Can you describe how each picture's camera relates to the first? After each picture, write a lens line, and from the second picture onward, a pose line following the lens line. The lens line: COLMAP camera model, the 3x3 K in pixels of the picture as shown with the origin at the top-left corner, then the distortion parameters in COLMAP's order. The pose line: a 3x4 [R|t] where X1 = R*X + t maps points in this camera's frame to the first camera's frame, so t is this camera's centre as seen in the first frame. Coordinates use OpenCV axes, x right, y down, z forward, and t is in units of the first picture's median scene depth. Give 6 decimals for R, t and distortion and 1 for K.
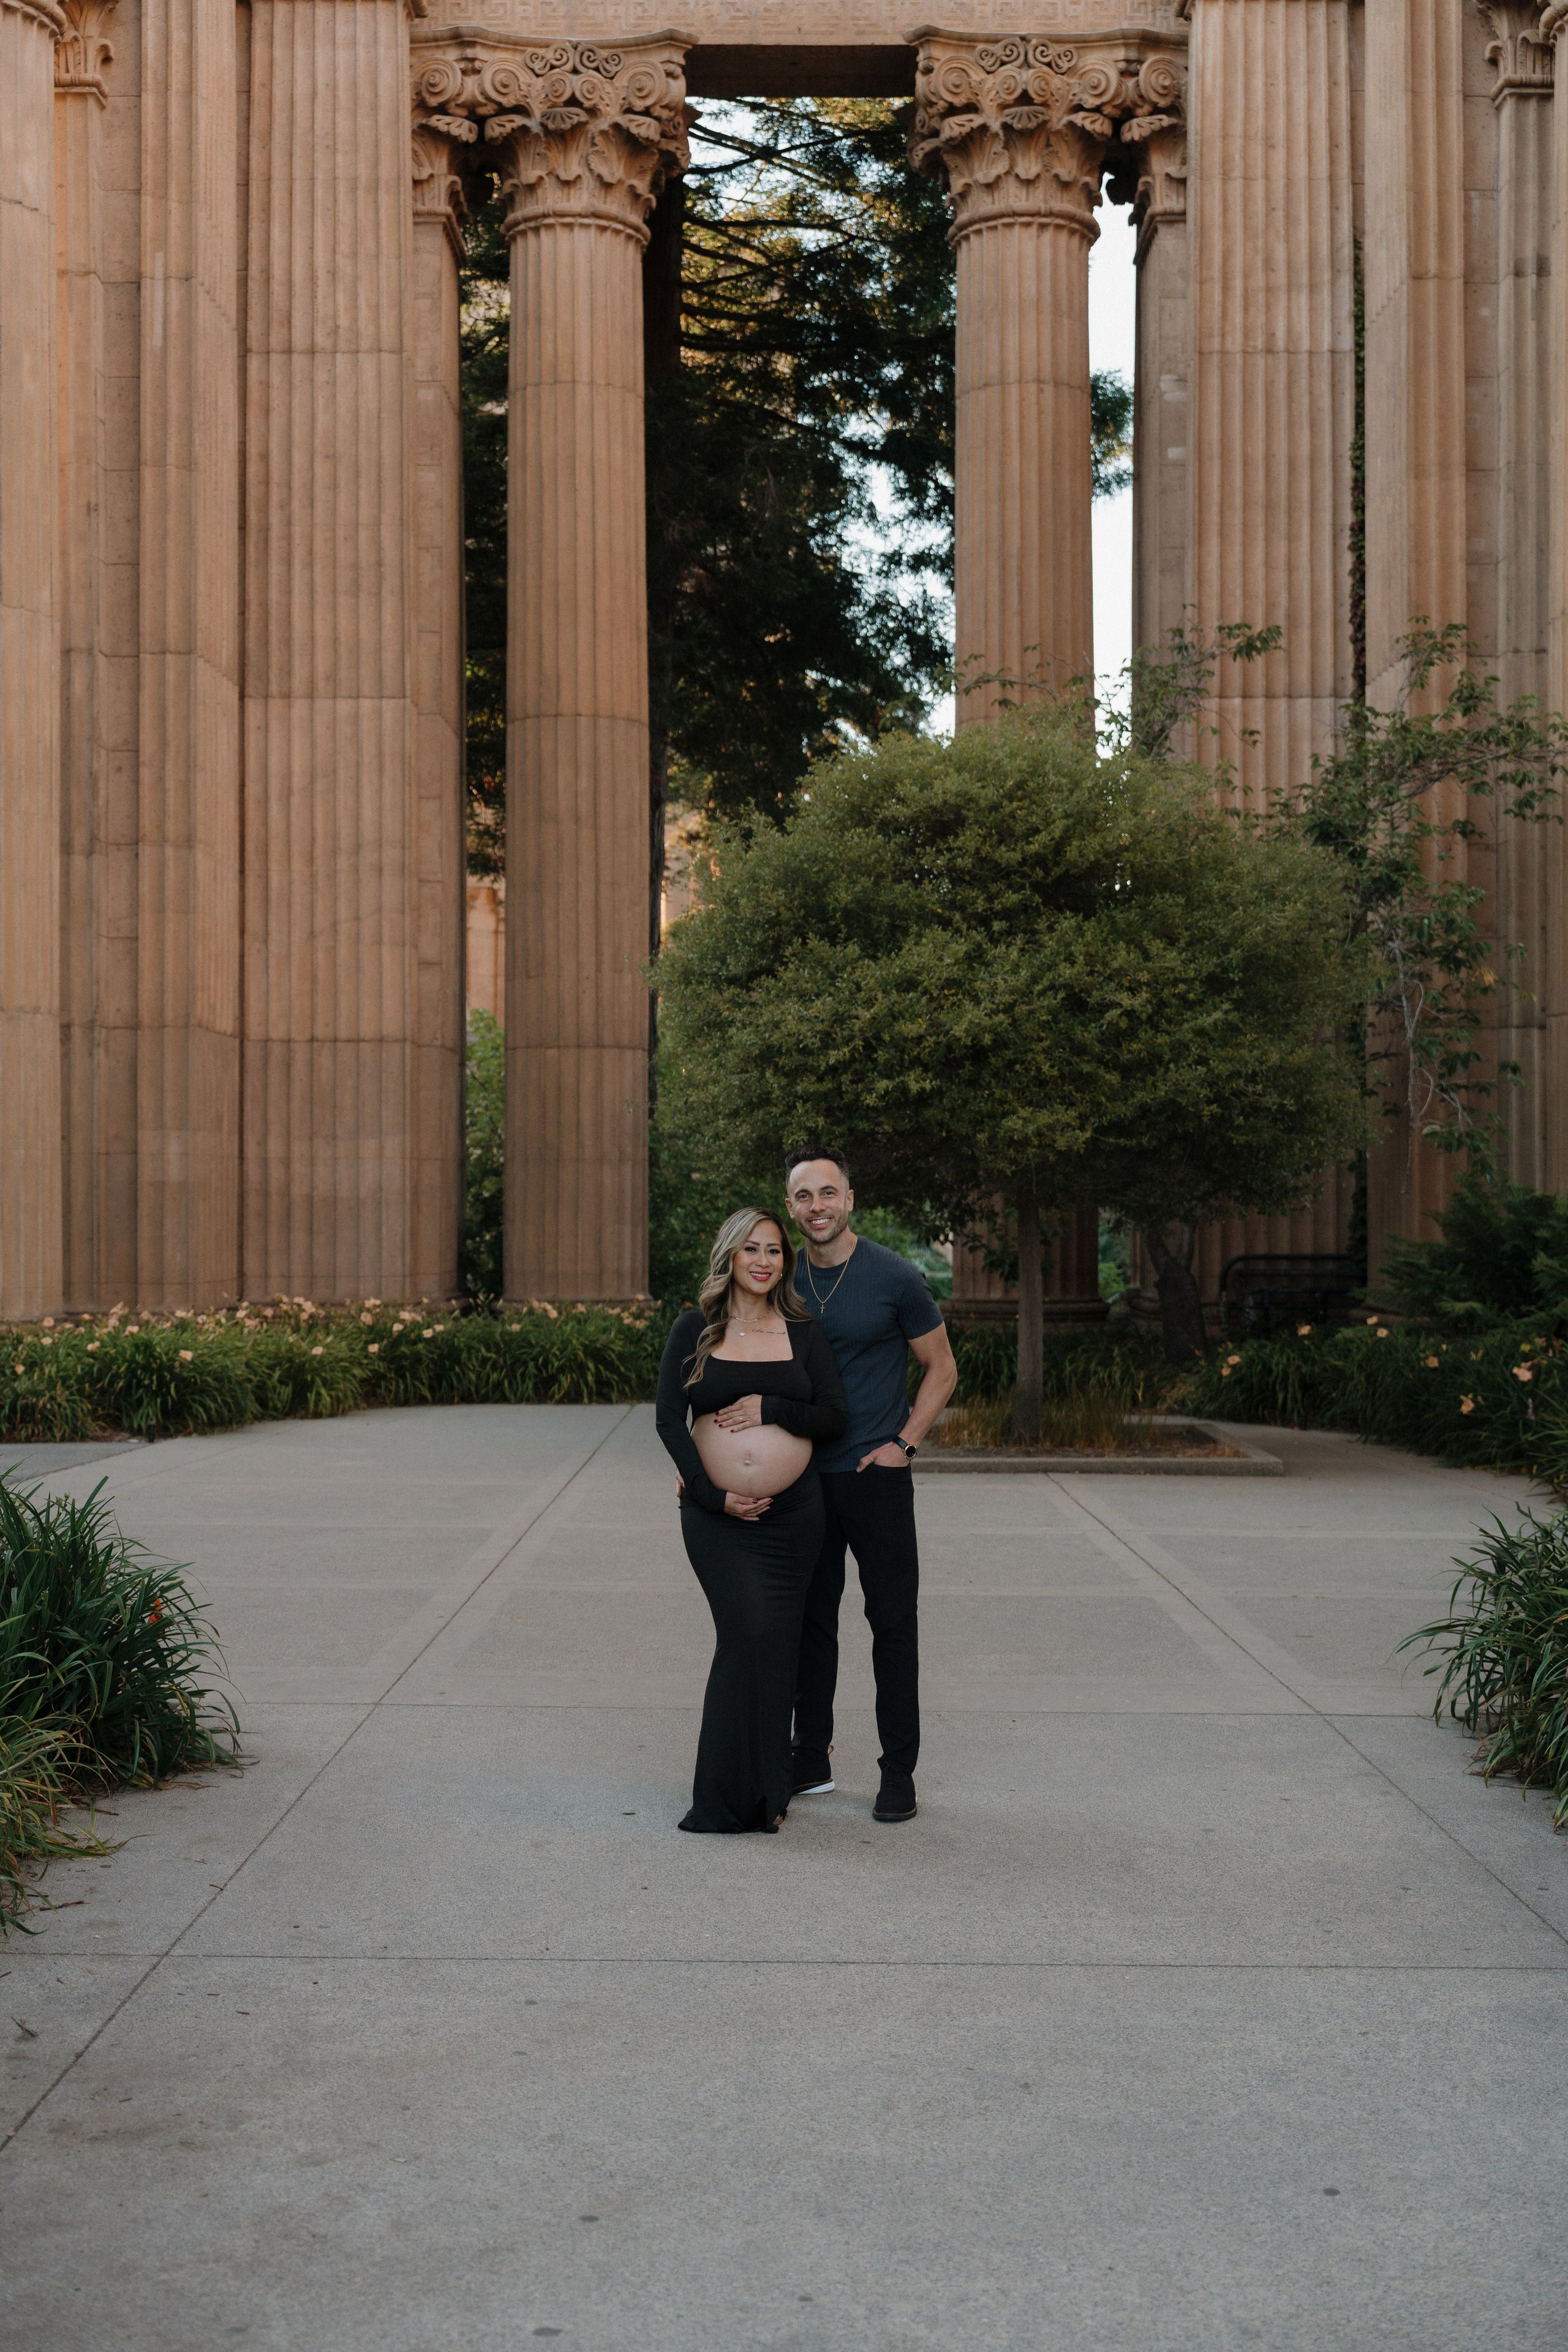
lens RADIAL K [[2596.0, 0, 727.4], [0, 2596.0, 1170.0], [0, 0, 1]] dist [0.005816, 0.000819]
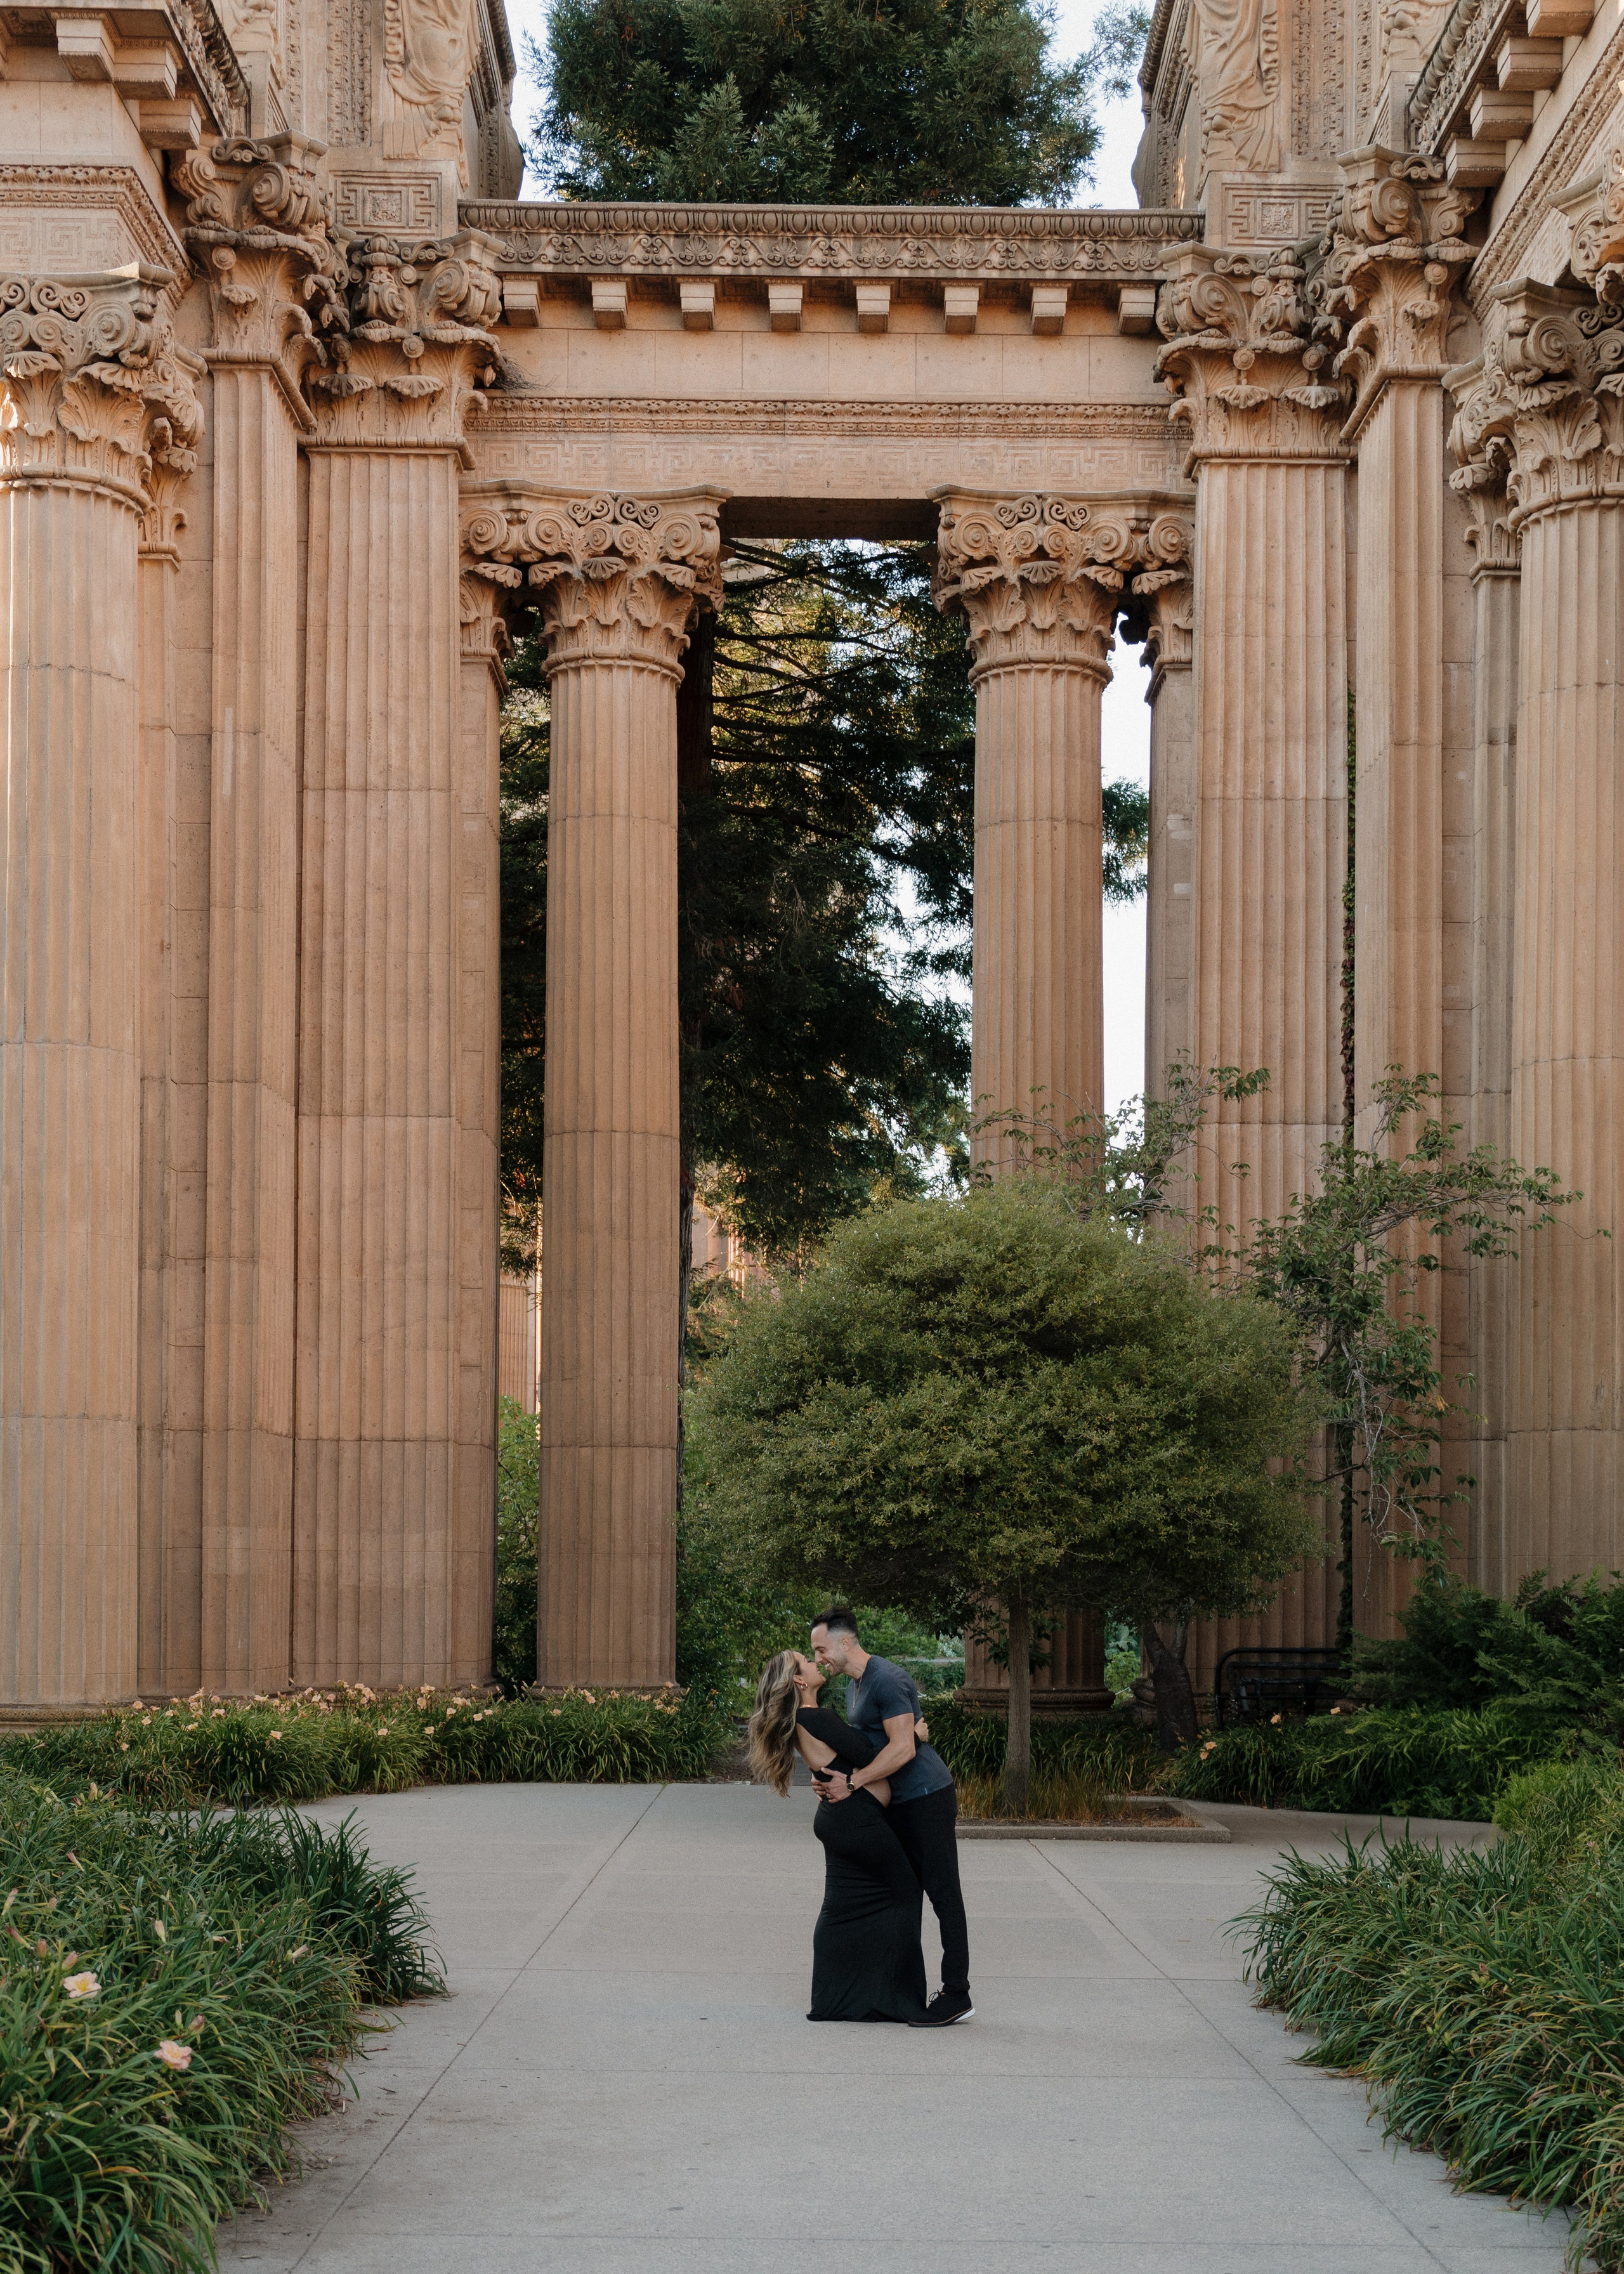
lens RADIAL K [[3319.1, 0, 810.9], [0, 3319.1, 1498.0], [0, 0, 1]] dist [0.029243, 0.191086]
pose [[0.999708, 0.007546, 0.022966, -0.007409], [-0.007422, 0.999957, -0.005485, -0.020262], [-0.023006, 0.005313, 0.999721, -0.357794]]
